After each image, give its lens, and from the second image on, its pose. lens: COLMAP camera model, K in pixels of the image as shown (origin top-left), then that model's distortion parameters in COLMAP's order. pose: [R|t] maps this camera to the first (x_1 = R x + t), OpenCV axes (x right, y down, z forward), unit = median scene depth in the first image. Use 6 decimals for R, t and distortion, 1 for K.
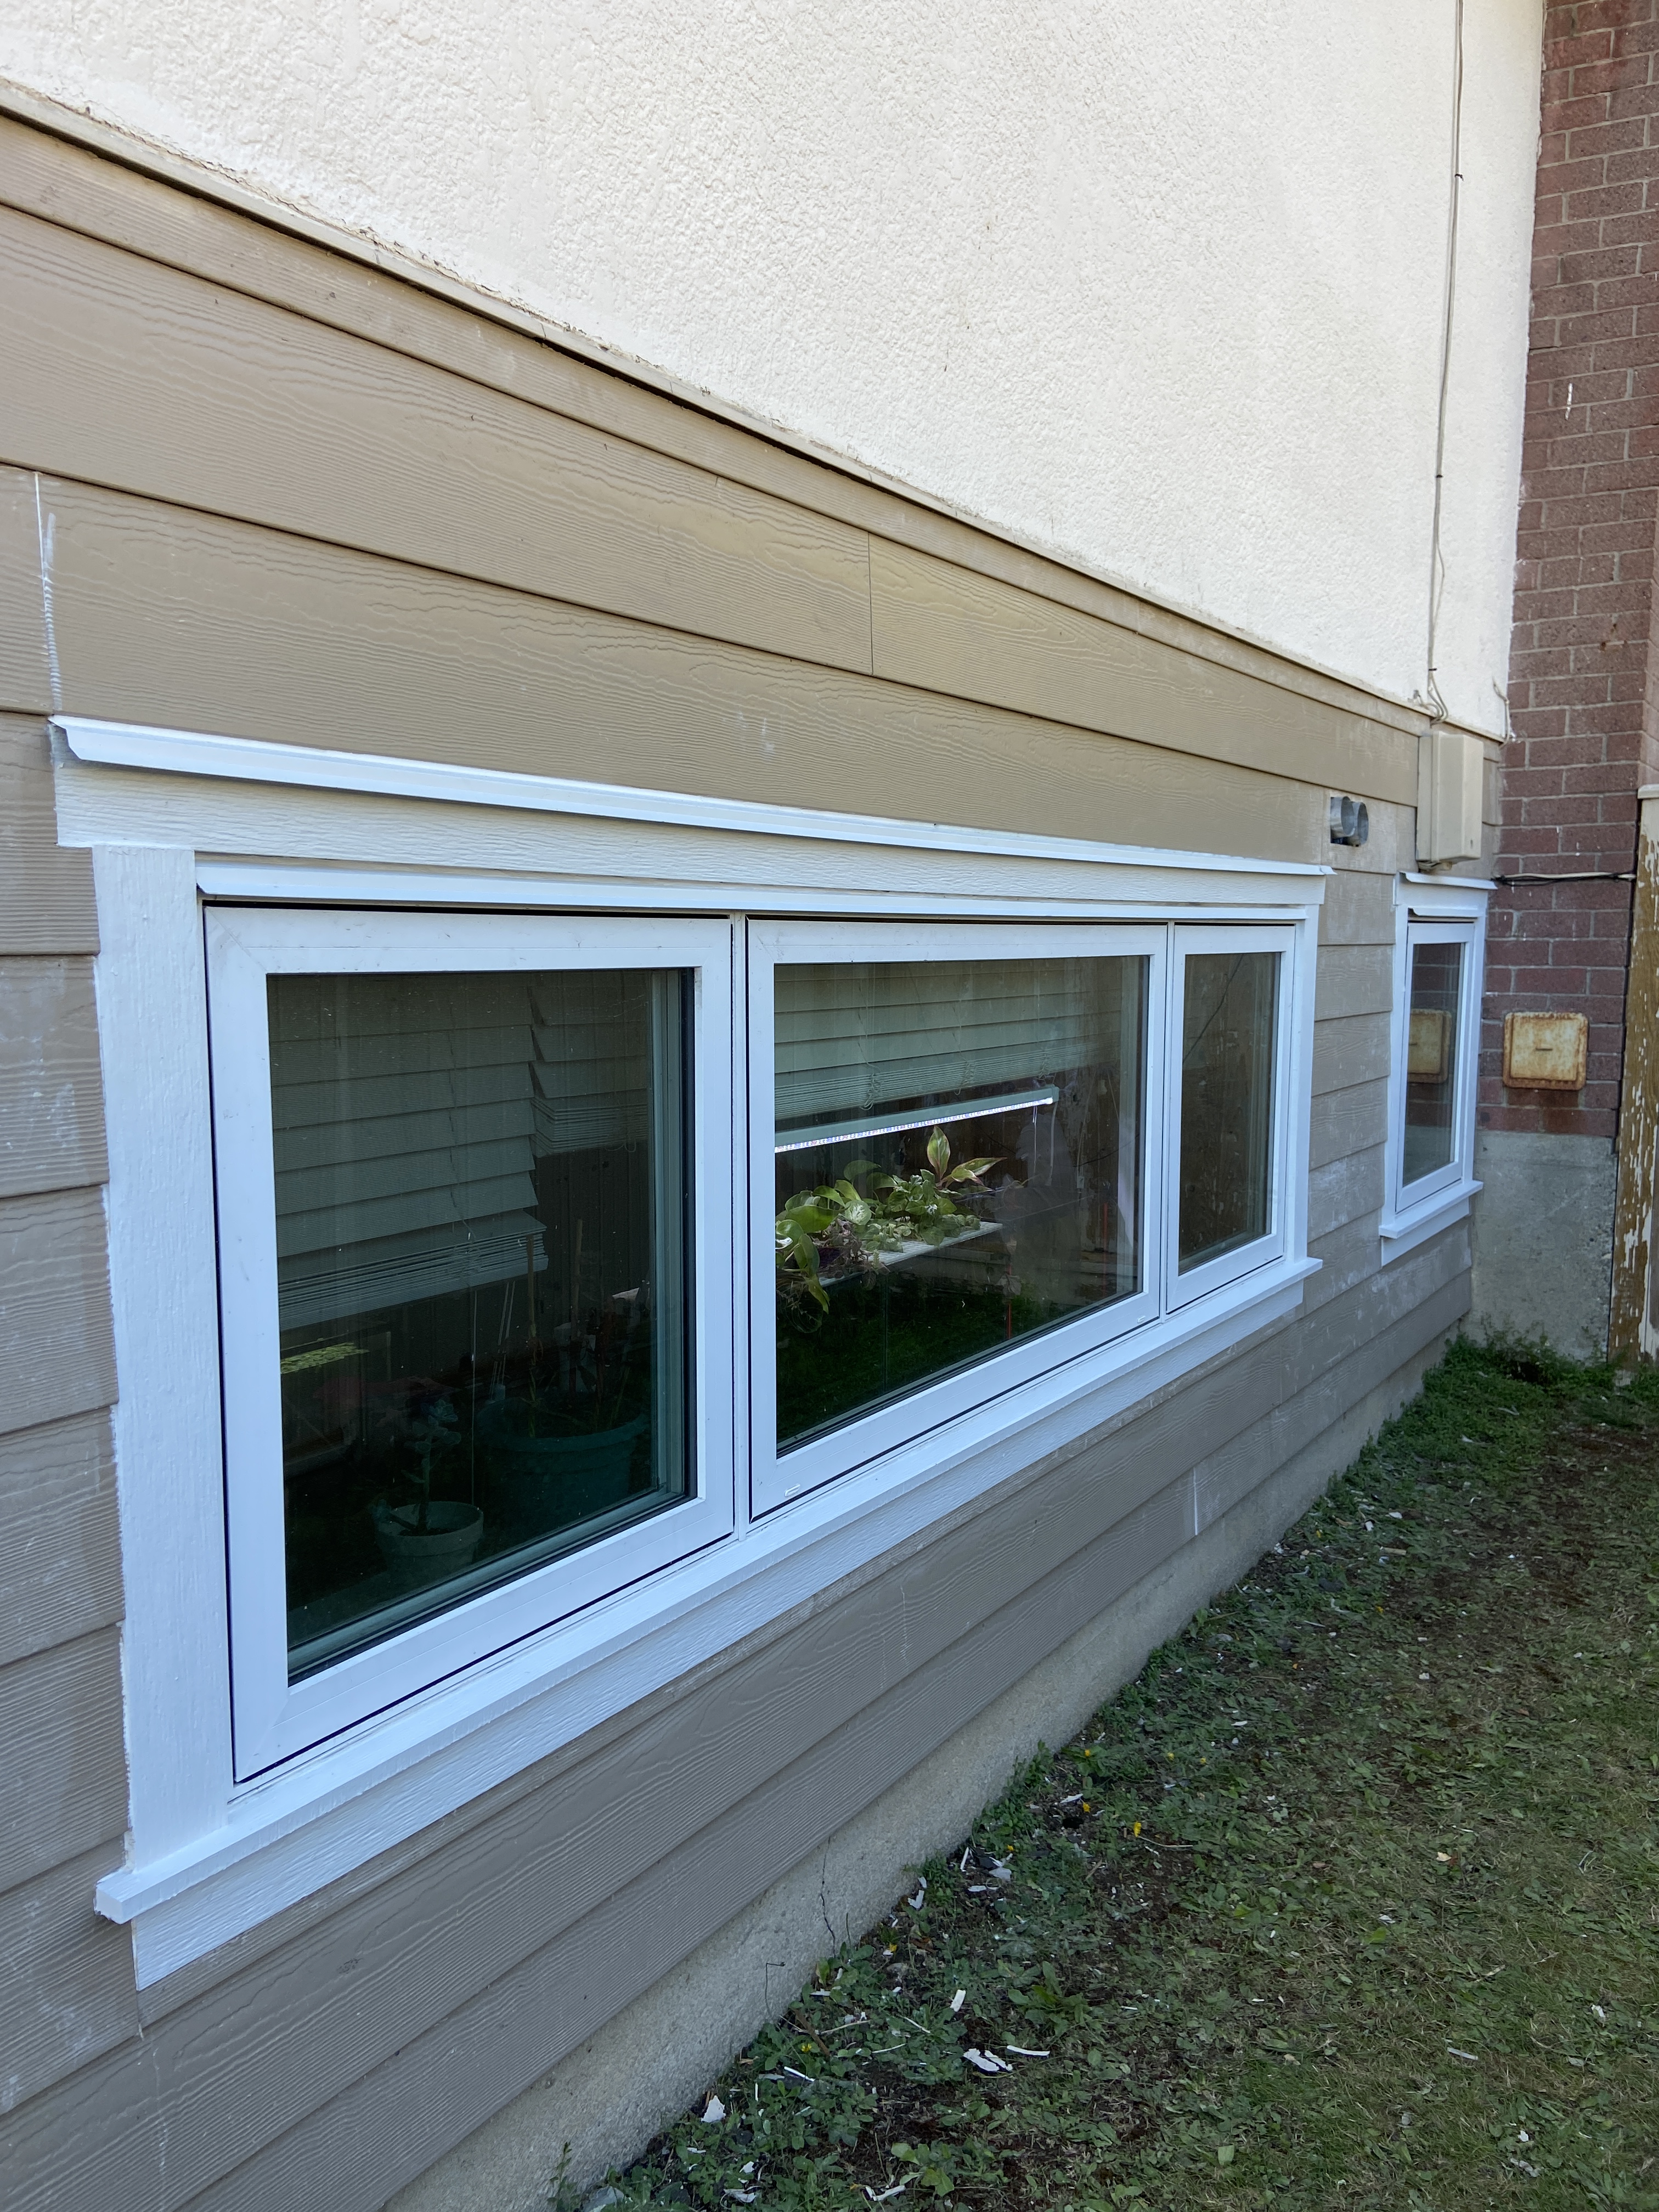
lens RADIAL K [[1702.4, 0, 836.1], [0, 1702.4, 1102.9], [0, 0, 1]] dist [0.052993, -0.044043]
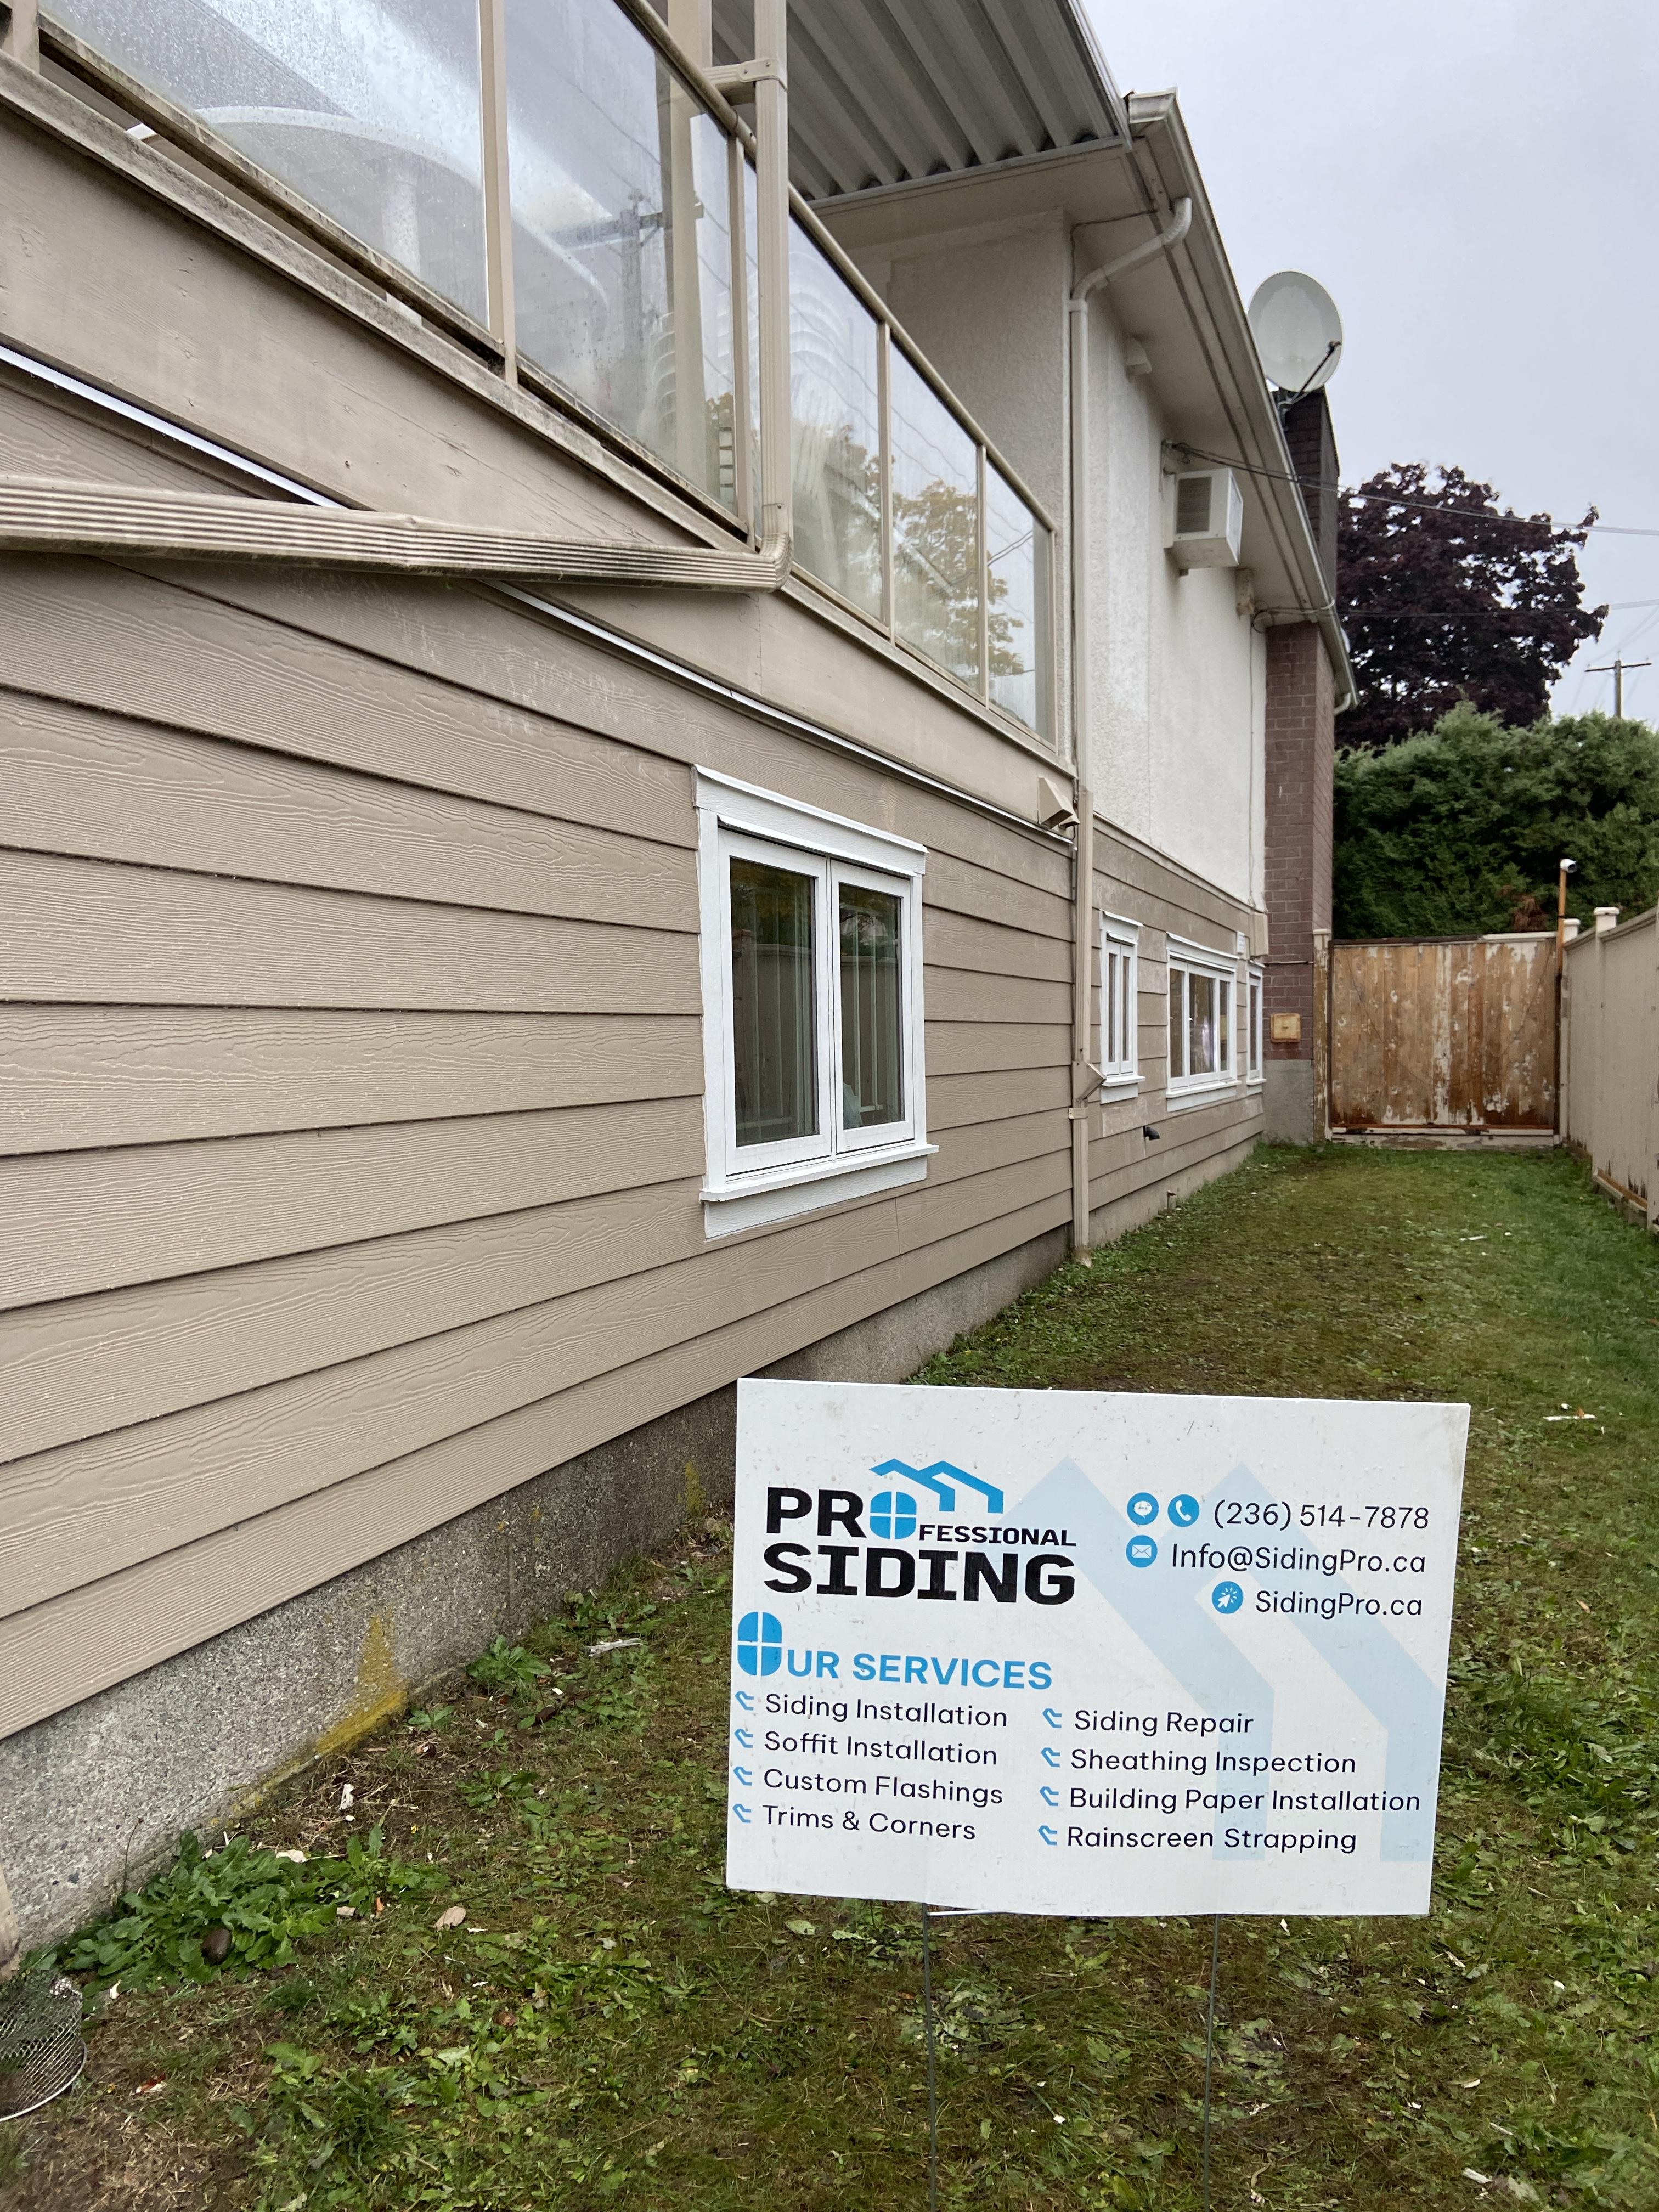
lens RADIAL K [[1702.4, 0, 836.6], [0, 1702.4, 1112.4], [0, 0, 1]] dist [0.052993, -0.044043]
pose [[0.977032, -0.031205, 0.210796, -0.845418], [0.044941, 0.997145, -0.060689, 0.233784], [-0.208300, 0.068768, 0.975644, -1.457895]]
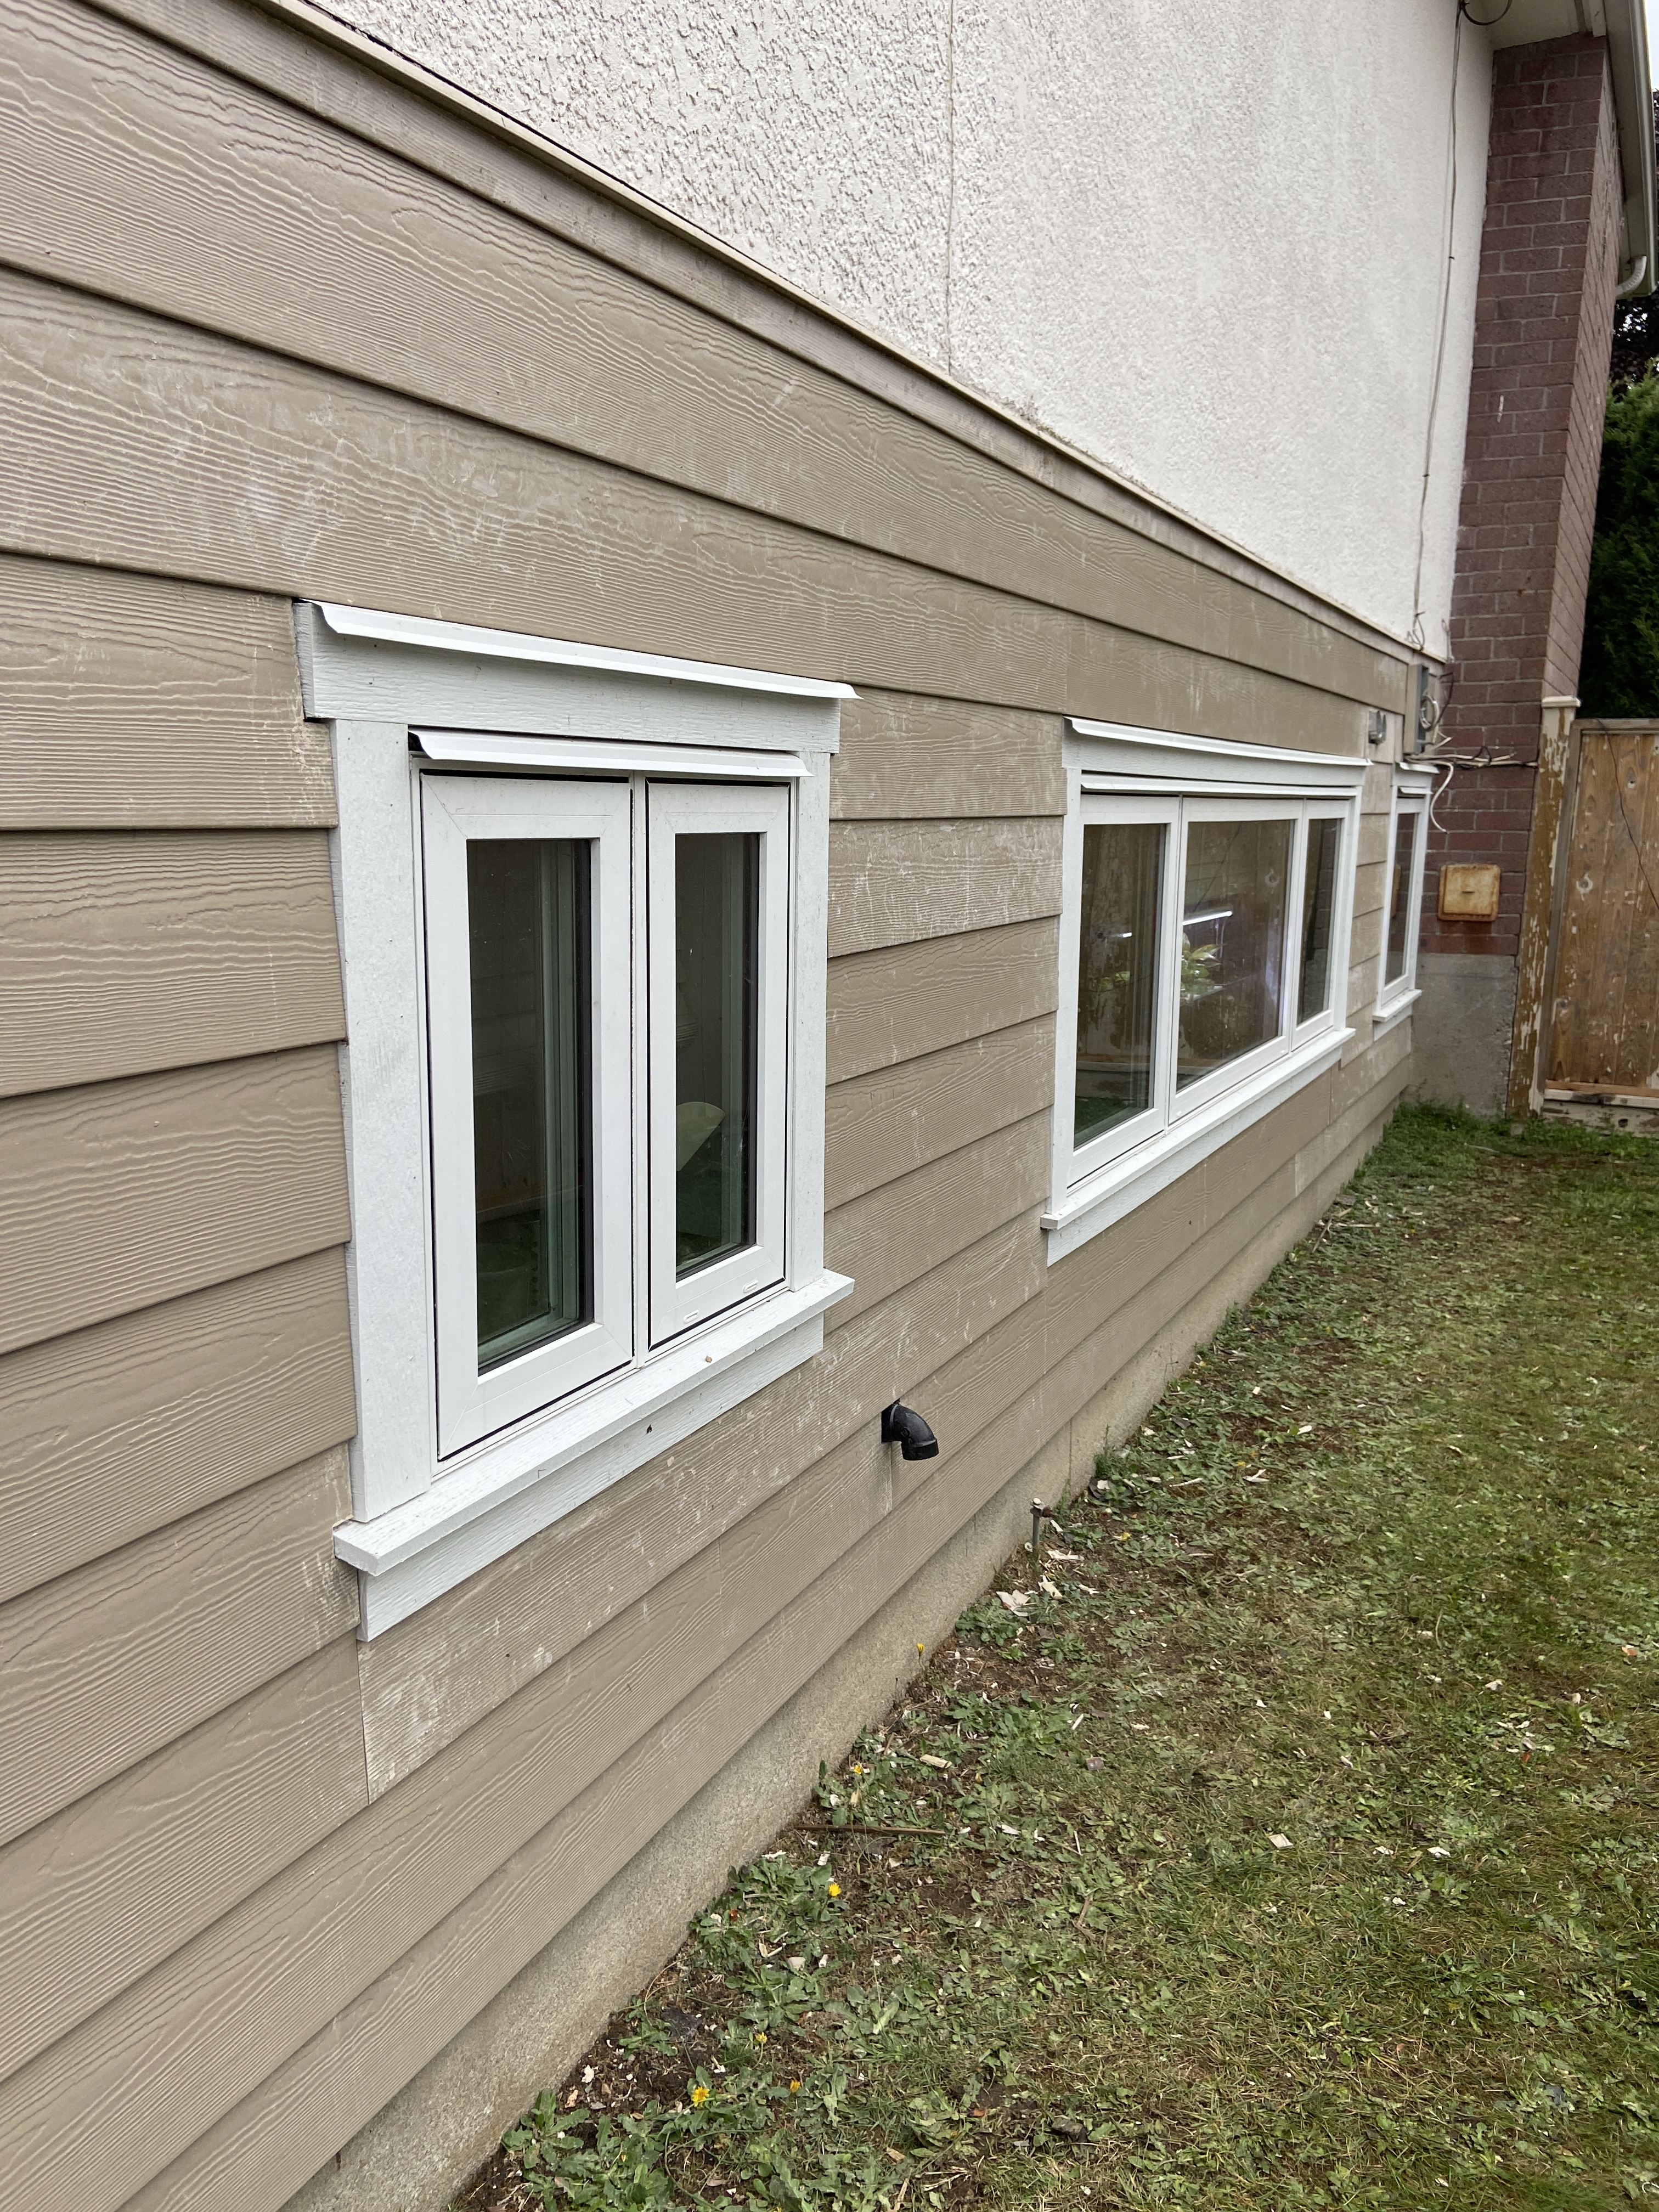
lens RADIAL K [[1702.4, 0, 829.1], [0, 1702.4, 1112.6], [0, 0, 1]] dist [0.052993, -0.044043]
pose [[0.994332, -0.016759, 0.104990, -0.247541], [0.008480, 0.996854, 0.078811, 0.032884], [-0.105980, -0.077474, 0.991346, -0.325126]]
